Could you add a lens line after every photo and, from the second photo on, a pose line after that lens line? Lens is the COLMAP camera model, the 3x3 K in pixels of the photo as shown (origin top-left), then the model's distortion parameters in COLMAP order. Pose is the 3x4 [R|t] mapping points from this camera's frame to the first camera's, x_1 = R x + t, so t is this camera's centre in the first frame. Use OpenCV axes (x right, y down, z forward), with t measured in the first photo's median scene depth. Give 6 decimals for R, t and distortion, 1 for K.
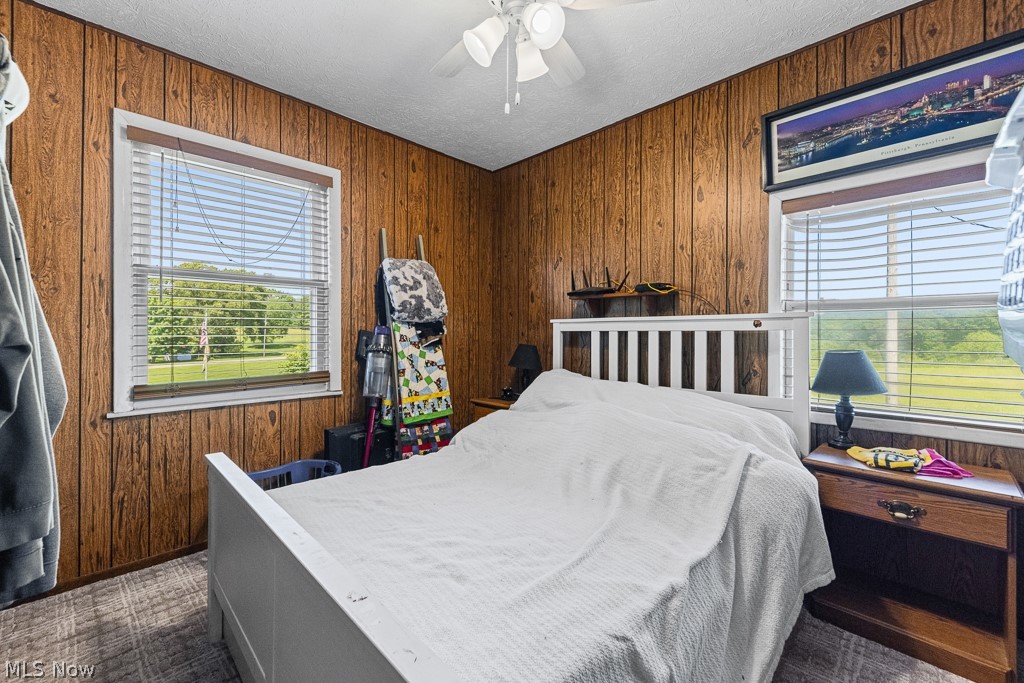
lens RADIAL K [[409.9, 0, 506.6], [0, 409.9, 341.3], [0, 0, 1]] dist [0.013276, -0.007682]
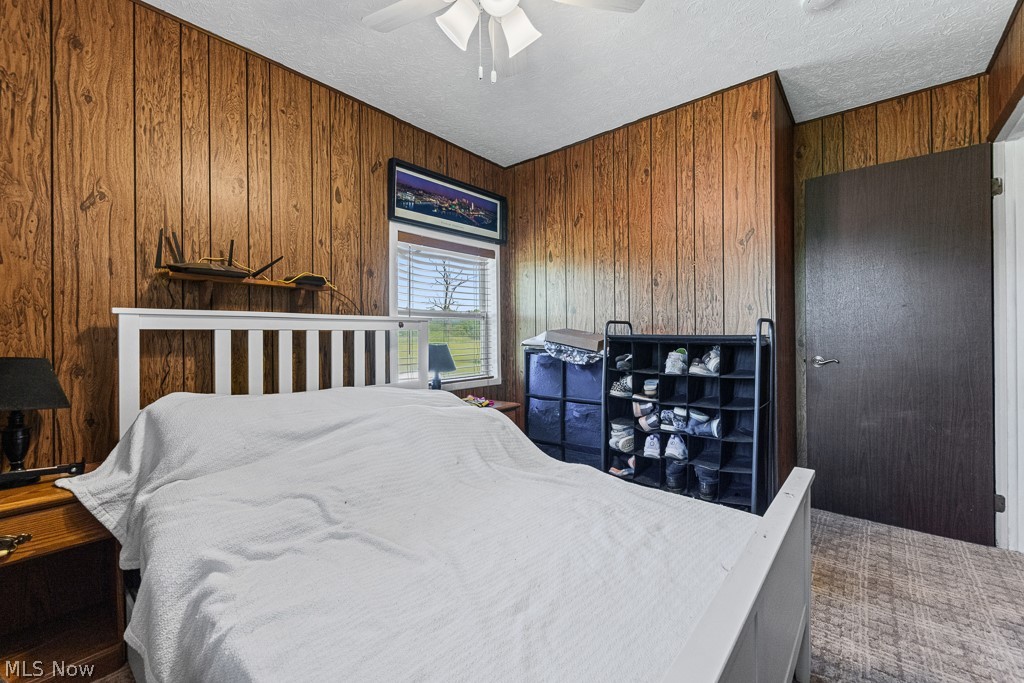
lens RADIAL K [[409.9, 0, 506.6], [0, 409.9, 341.3], [0, 0, 1]] dist [0.013276, -0.007682]
pose [[-0.058105, -0.026474, 0.997959, -0.562998], [0.017702, 0.999464, 0.027545, -0.018481], [-0.998153, 0.019266, -0.057606, 0.639417]]
